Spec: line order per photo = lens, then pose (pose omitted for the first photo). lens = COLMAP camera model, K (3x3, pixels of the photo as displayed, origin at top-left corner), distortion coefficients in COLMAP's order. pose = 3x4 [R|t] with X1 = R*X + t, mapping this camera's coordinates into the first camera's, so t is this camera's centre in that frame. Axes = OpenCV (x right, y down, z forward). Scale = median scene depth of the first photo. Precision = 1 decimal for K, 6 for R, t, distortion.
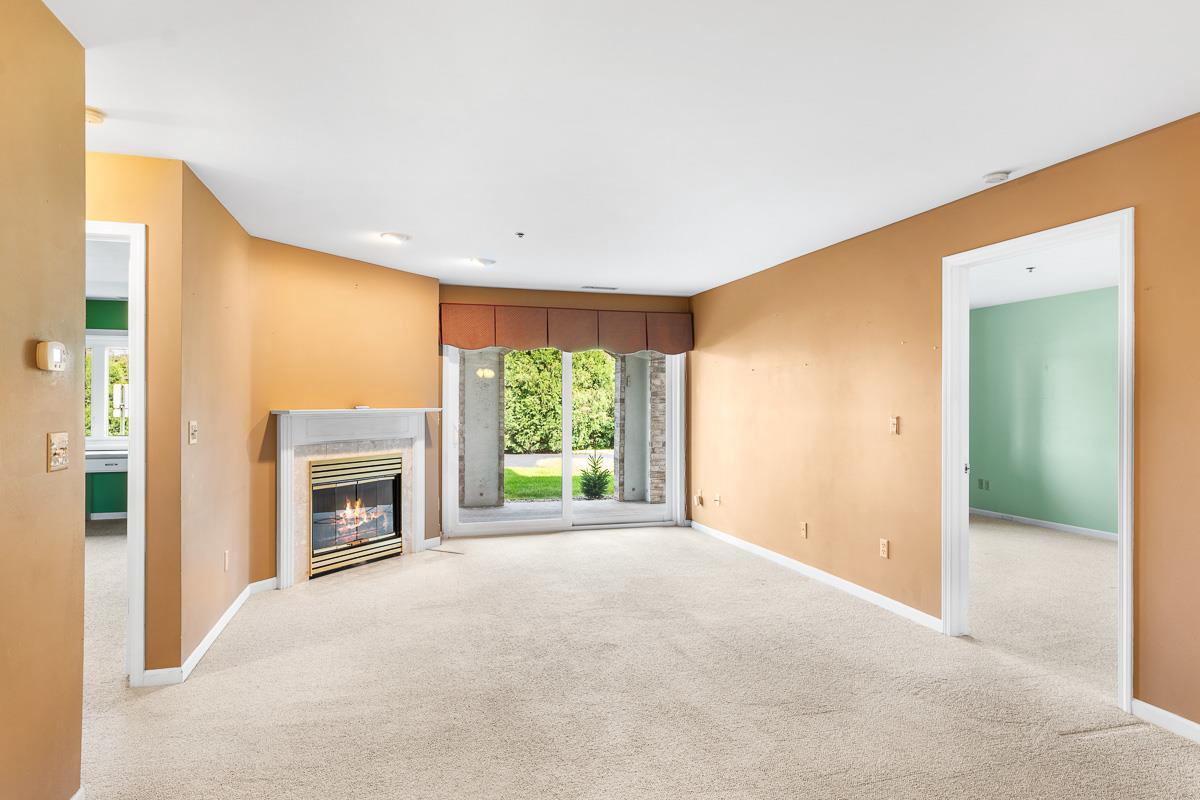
lens RADIAL K [[686.0, 0, 600.0], [0, 686.0, 400.0], [0, 0, 1]] dist [-0.000201, 0.000015]
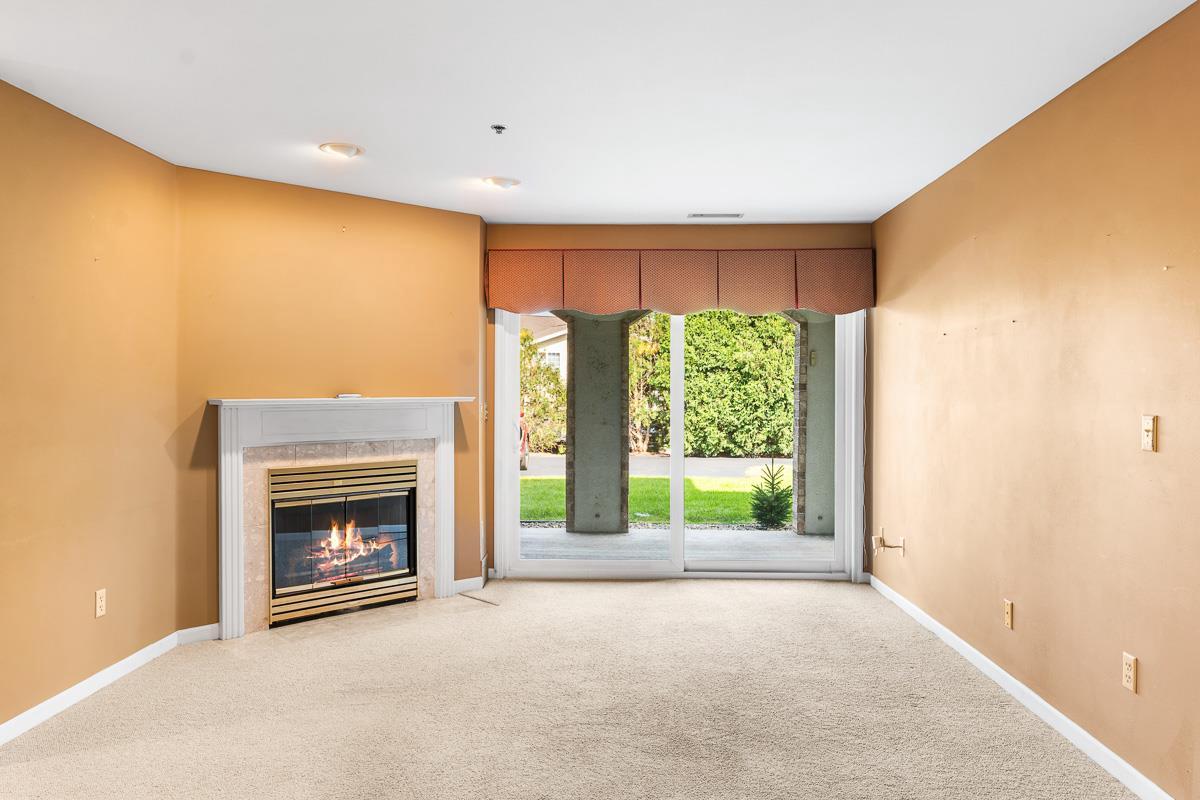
lens RADIAL K [[868.7, 0, 600.0], [0, 868.7, 400.0], [0, 0, 1]] dist [0.003761, 0.001172]
pose [[0.950055, 0.003161, -0.312067, 0.164508], [0.001602, 0.999886, 0.015008, 0.001464], [0.312079, -0.014758, 0.949941, 0.178136]]
